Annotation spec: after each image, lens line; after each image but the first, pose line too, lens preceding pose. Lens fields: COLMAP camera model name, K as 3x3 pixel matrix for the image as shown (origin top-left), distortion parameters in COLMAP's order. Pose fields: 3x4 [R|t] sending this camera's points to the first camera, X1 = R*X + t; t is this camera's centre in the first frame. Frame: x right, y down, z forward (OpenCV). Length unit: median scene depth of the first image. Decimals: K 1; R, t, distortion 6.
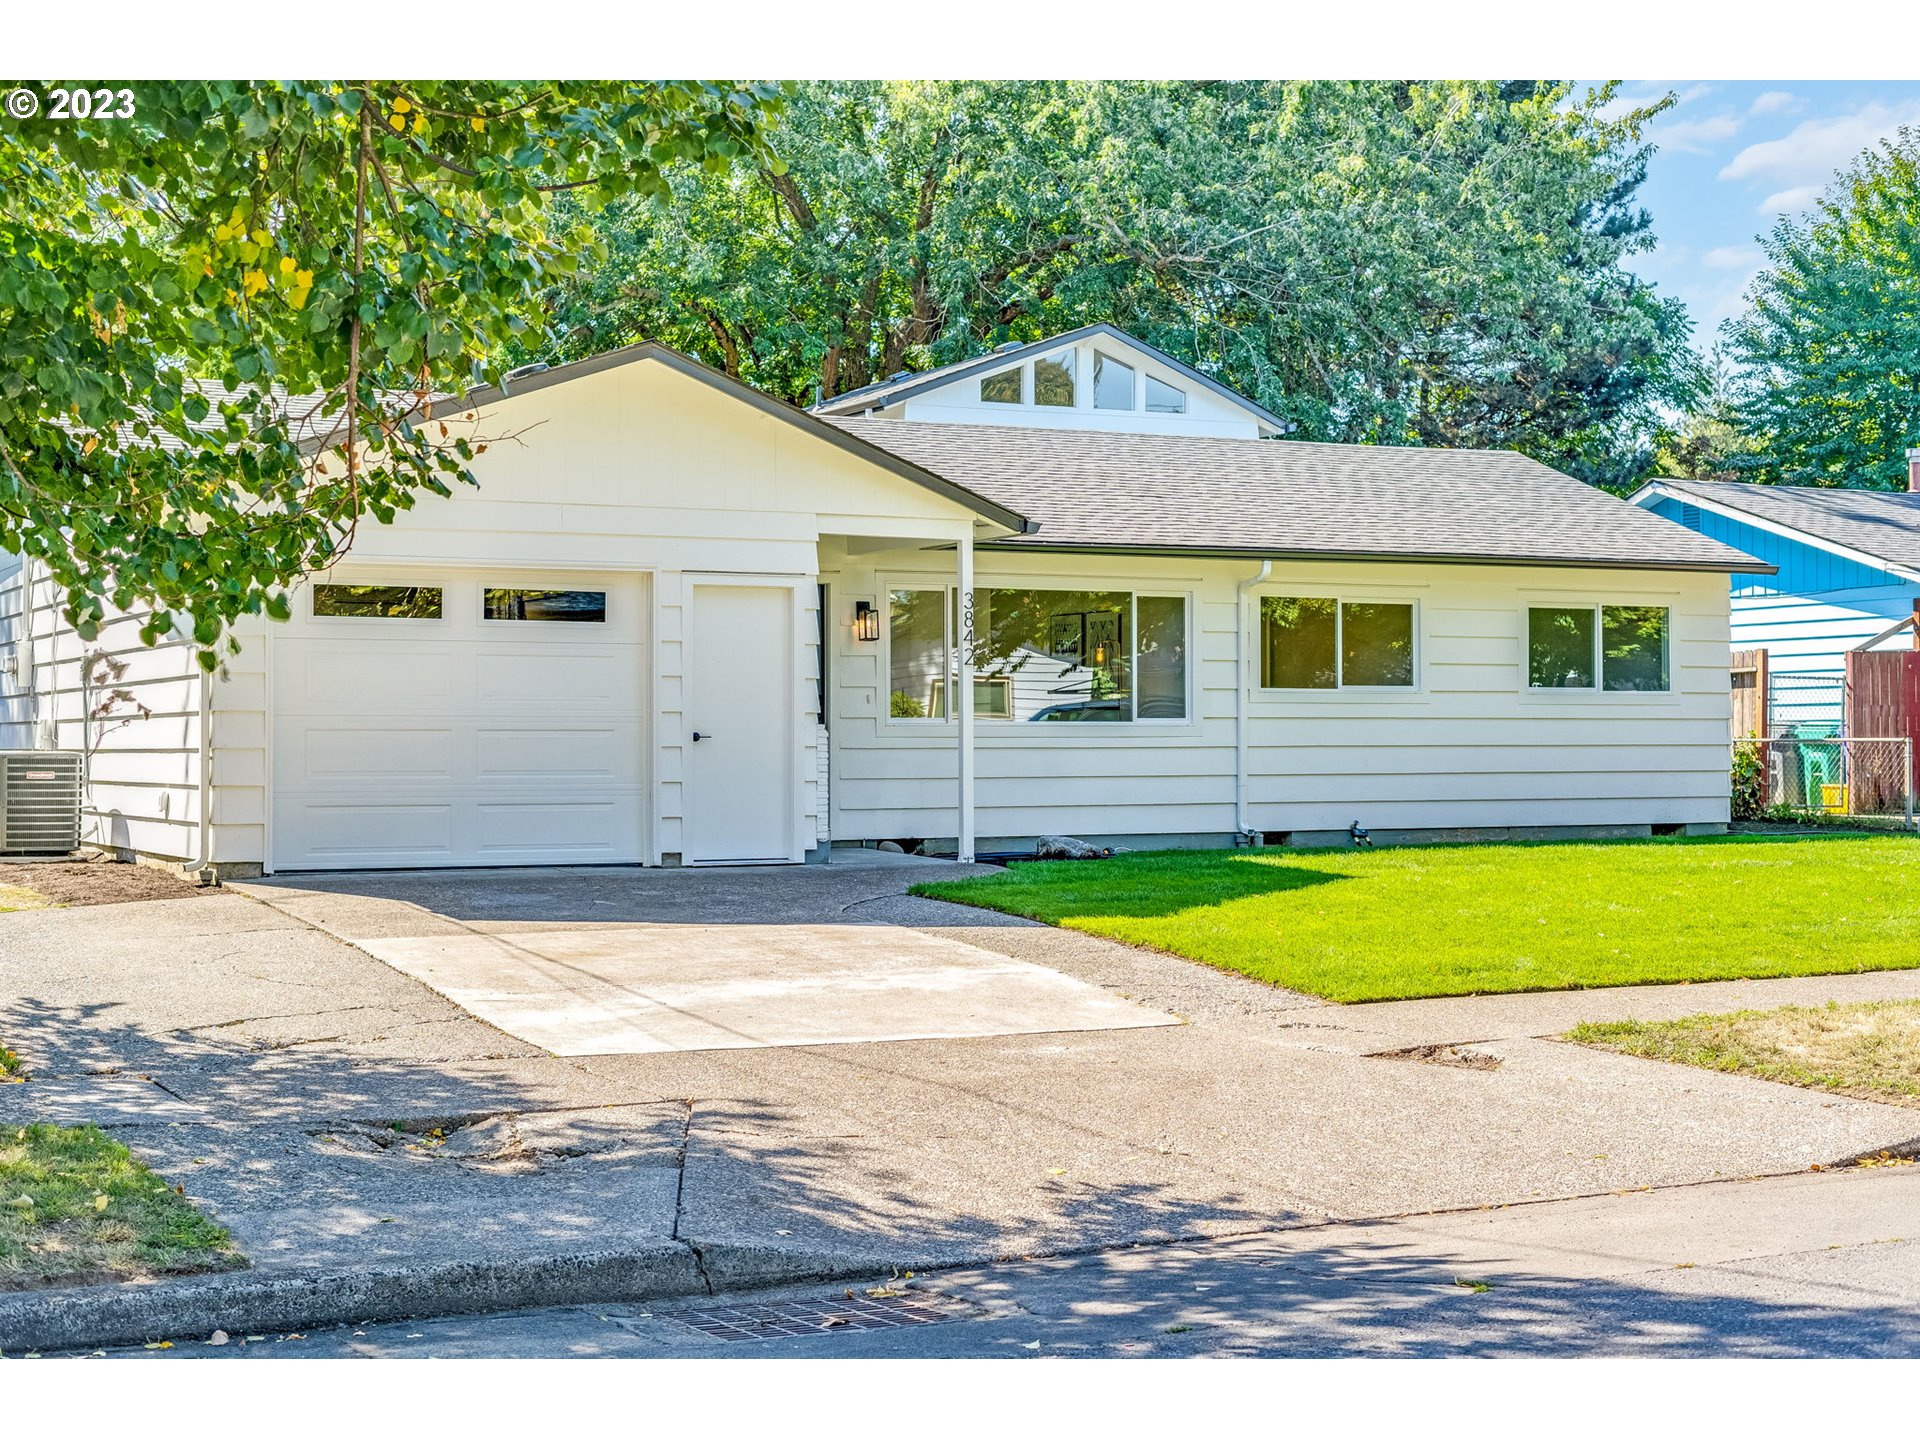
lens RADIAL K [[772.0, 0, 962.2], [0, 772.0, 712.9], [0, 0, 1]] dist [0.004680, 0.000336]
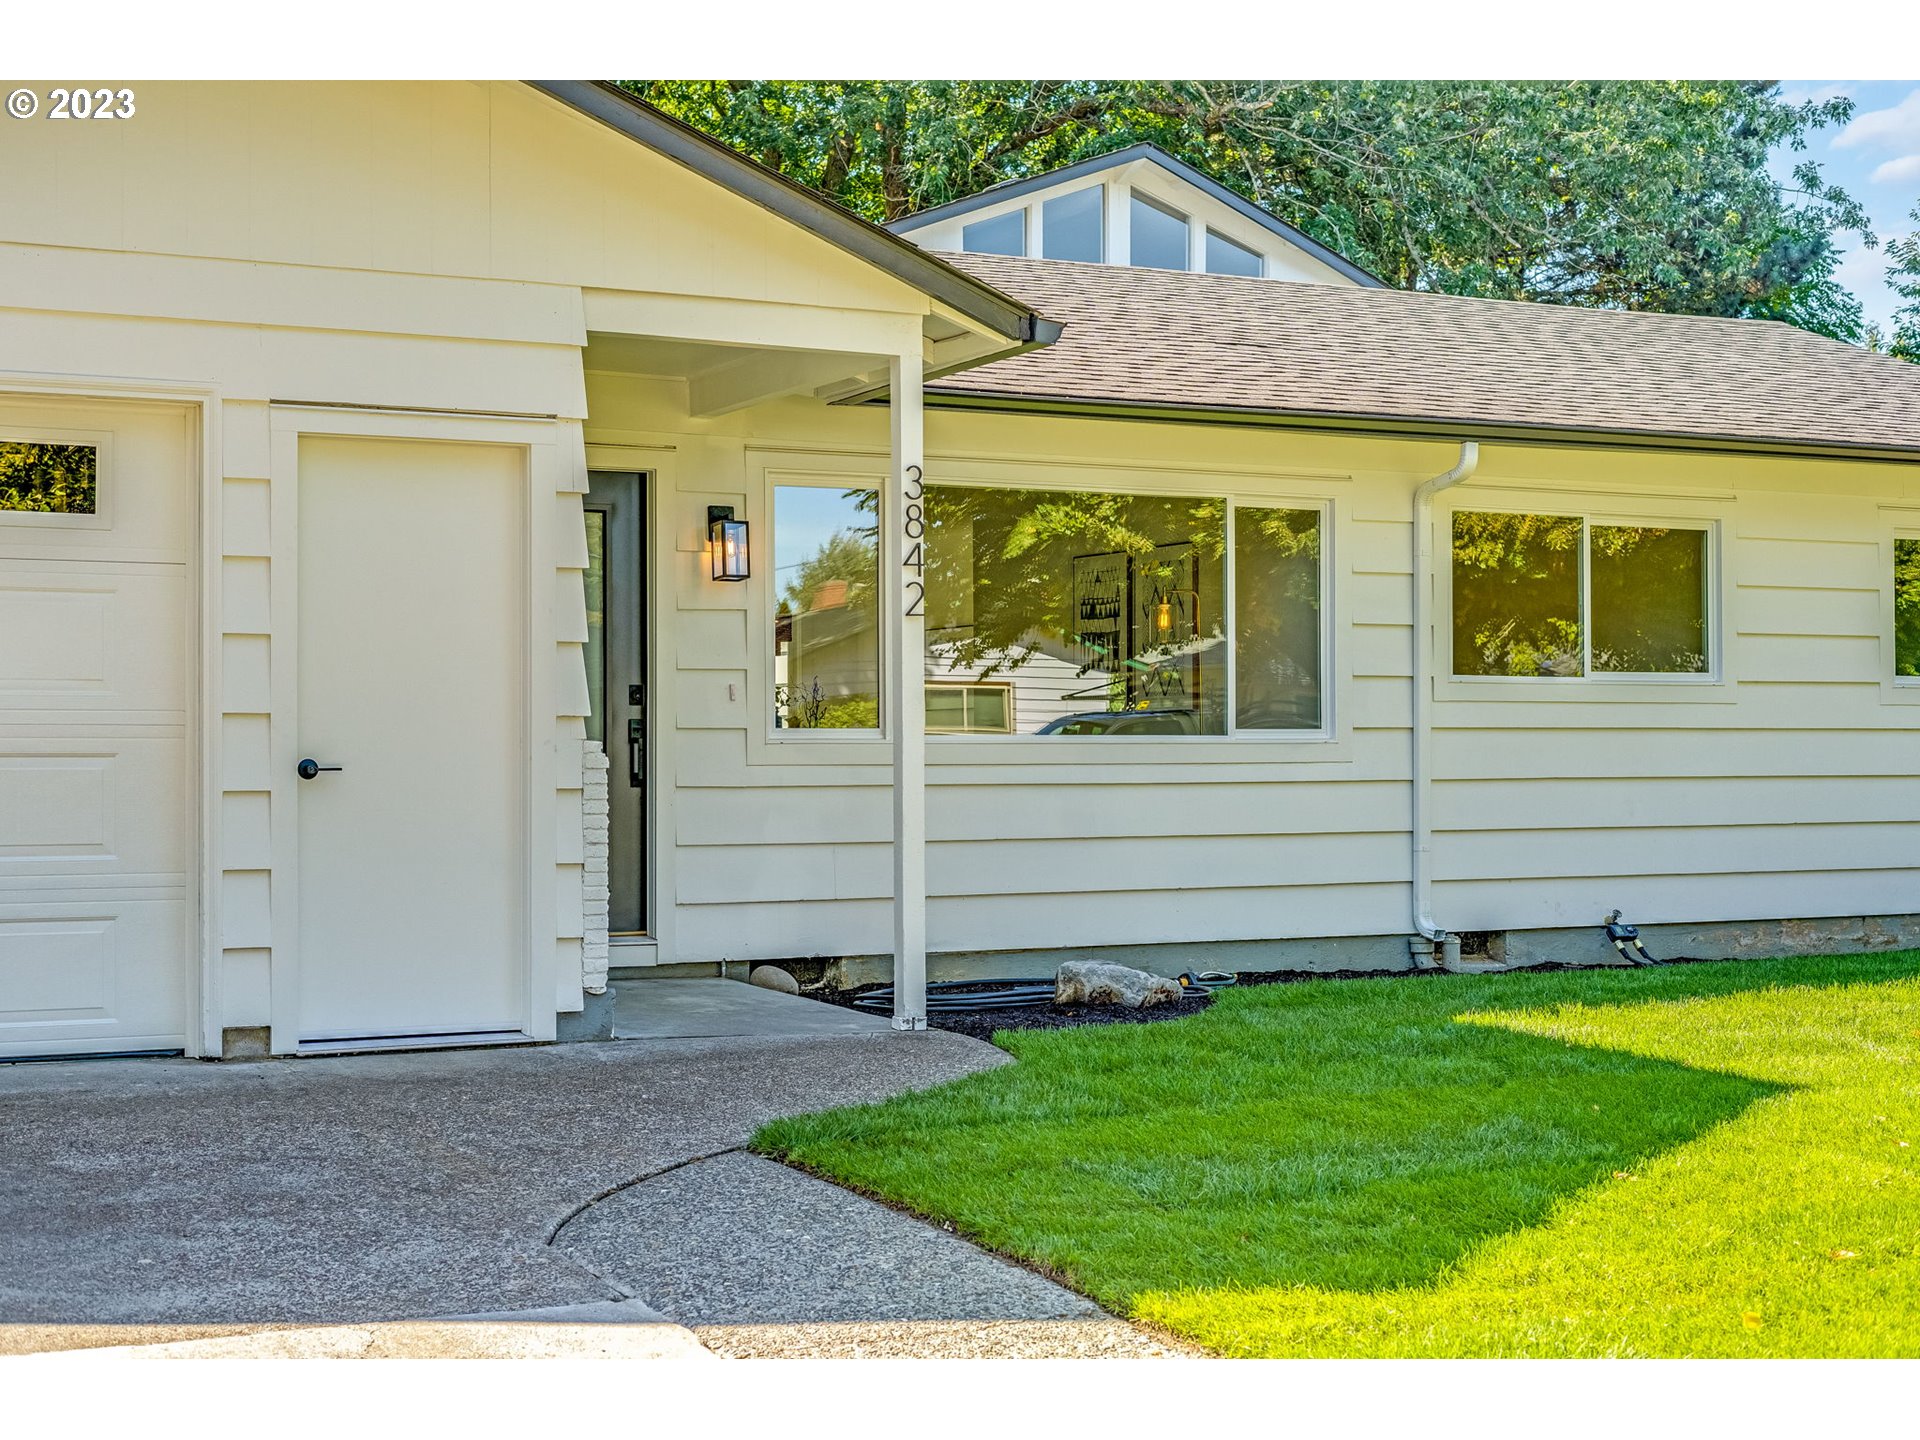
lens RADIAL K [[772.0, 0, 955.0], [0, 772.0, 733.4], [0, 0, 1]] dist [0.004680, 0.000336]
pose [[0.999910, -0.001873, -0.013315, 0.033931], [0.001940, 0.999985, 0.005026, 0.006582], [0.013306, -0.005051, 0.999899, 0.439994]]
